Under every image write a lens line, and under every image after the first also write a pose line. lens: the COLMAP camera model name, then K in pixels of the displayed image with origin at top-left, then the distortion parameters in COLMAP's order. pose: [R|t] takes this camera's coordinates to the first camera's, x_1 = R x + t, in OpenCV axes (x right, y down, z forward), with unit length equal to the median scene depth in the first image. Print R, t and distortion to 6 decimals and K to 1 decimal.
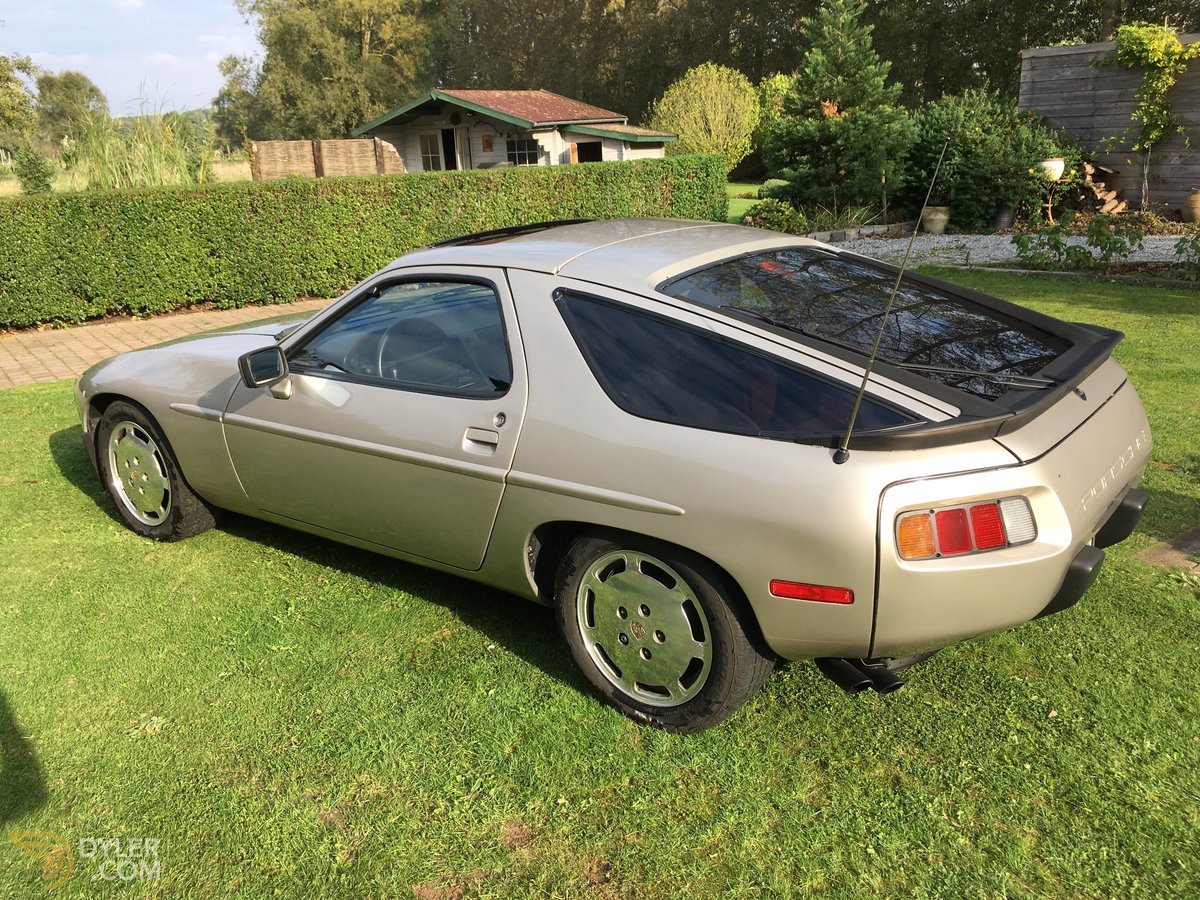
lens RADIAL K [[1022.1, 0, 601.2], [0, 1022.1, 448.6], [0, 0, 1]] dist [0.070740, -0.092874]
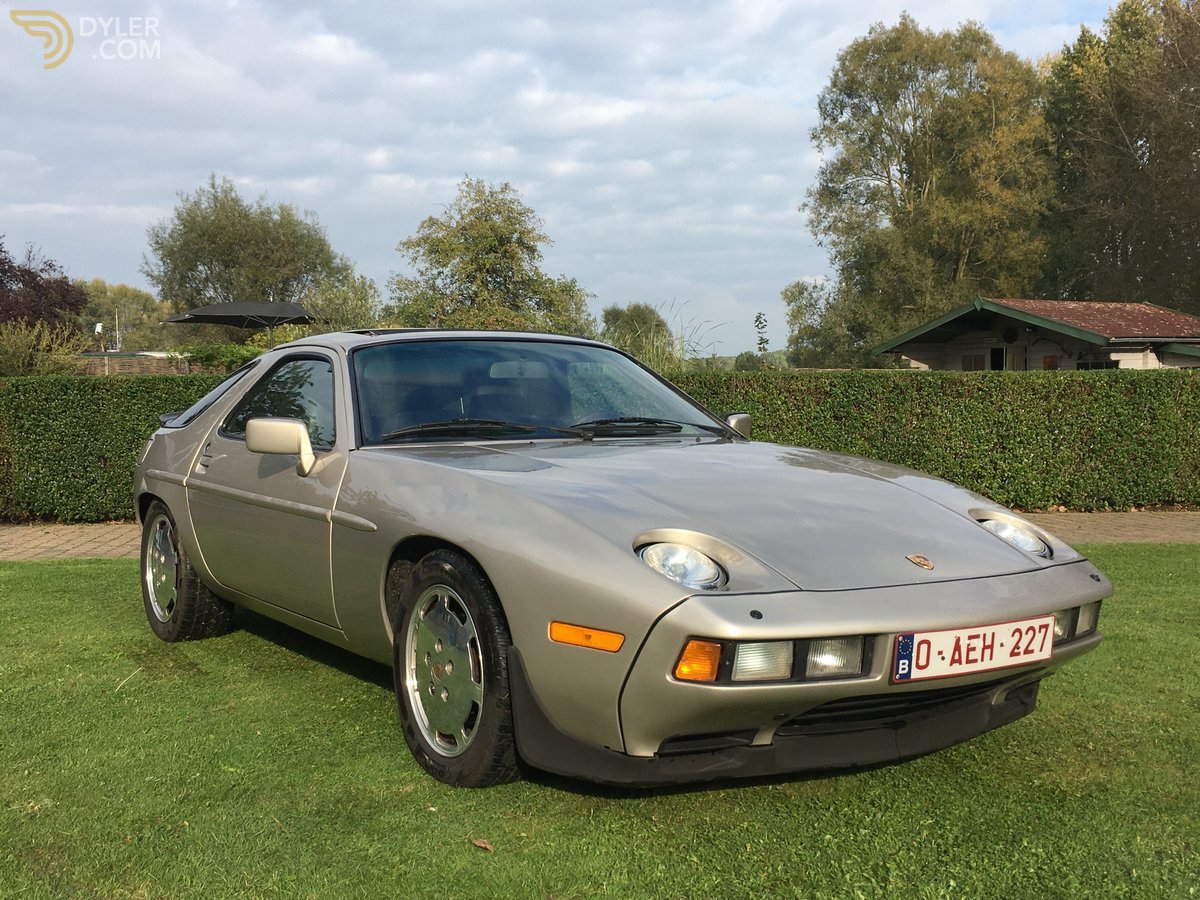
lens RADIAL K [[1355.2, 0, 596.4], [0, 1355.2, 447.3], [0, 0, 1]] dist [0.065740, 0.000000]
pose [[0.882371, 0.051901, -0.467682, 0.390391], [-0.165508, 0.964622, -0.205213, 0.107733], [0.440486, 0.258479, 0.859745, 0.102664]]
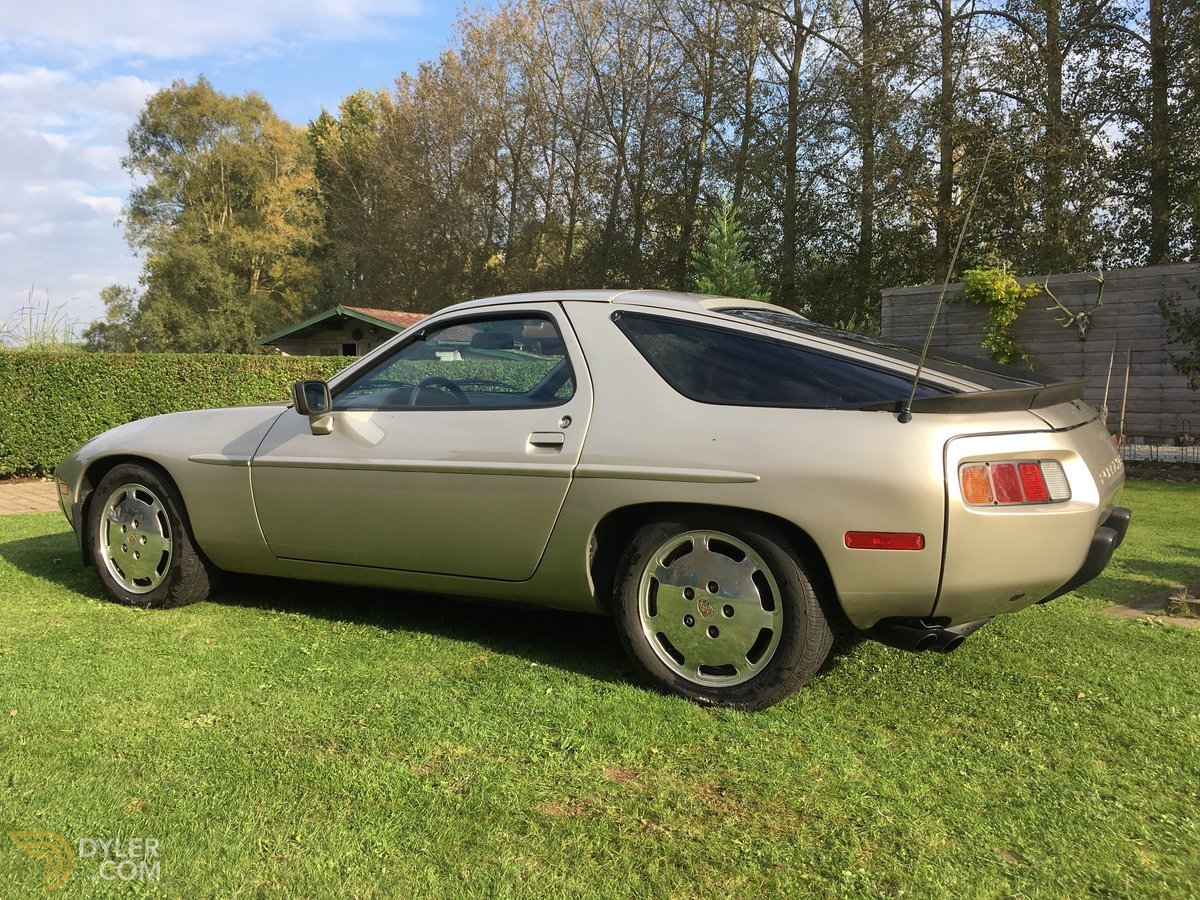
lens RADIAL K [[1022.1, 0, 600.9], [0, 1022.1, 450.0], [0, 0, 1]] dist [0.070740, -0.092874]
pose [[0.991844, 0.026774, 0.124617, -0.134039], [0.002476, 0.973456, -0.228860, 0.169271], [-0.127437, 0.227302, 0.965450, -0.023240]]
